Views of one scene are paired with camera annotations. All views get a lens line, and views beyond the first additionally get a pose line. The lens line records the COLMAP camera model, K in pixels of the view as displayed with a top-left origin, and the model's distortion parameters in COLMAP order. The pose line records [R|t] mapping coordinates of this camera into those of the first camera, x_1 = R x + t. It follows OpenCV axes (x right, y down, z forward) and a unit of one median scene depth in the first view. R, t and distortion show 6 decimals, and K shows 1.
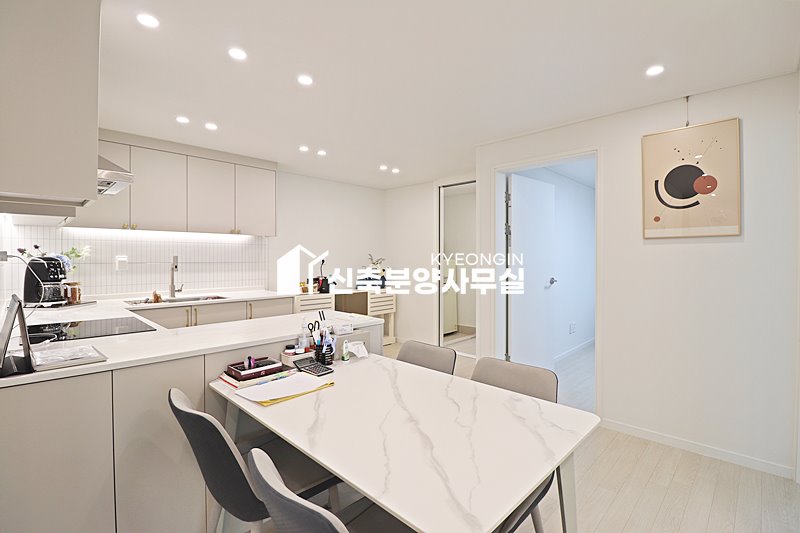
lens RADIAL K [[368.9, 0, 402.8], [0, 368.9, 262.2], [0, 0, 1]] dist [-0.018918, -0.003074]
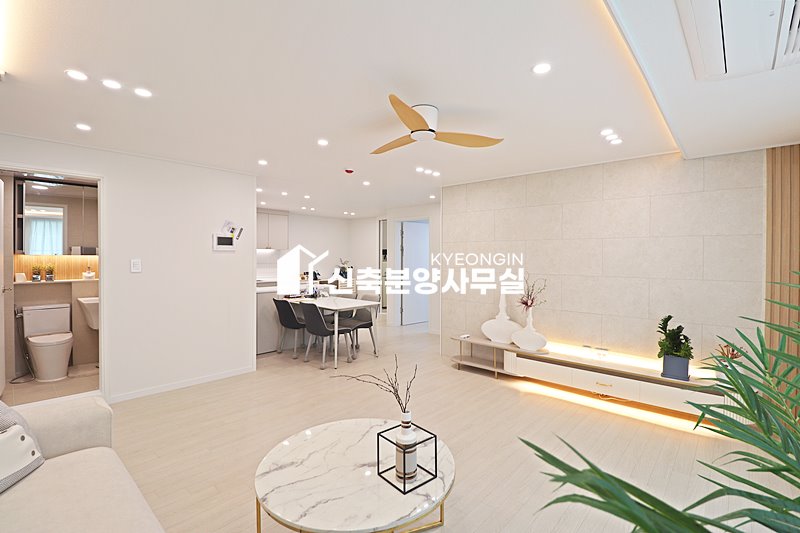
lens RADIAL K [[368.9, 0, 401.2], [0, 368.9, 261.5], [0, 0, 1]] dist [-0.018918, -0.003074]
pose [[0.999750, 0.002222, 0.022232, 0.191111], [-0.002368, 0.999976, 0.006548, -0.021915], [-0.022217, -0.006599, 0.999731, -0.897375]]
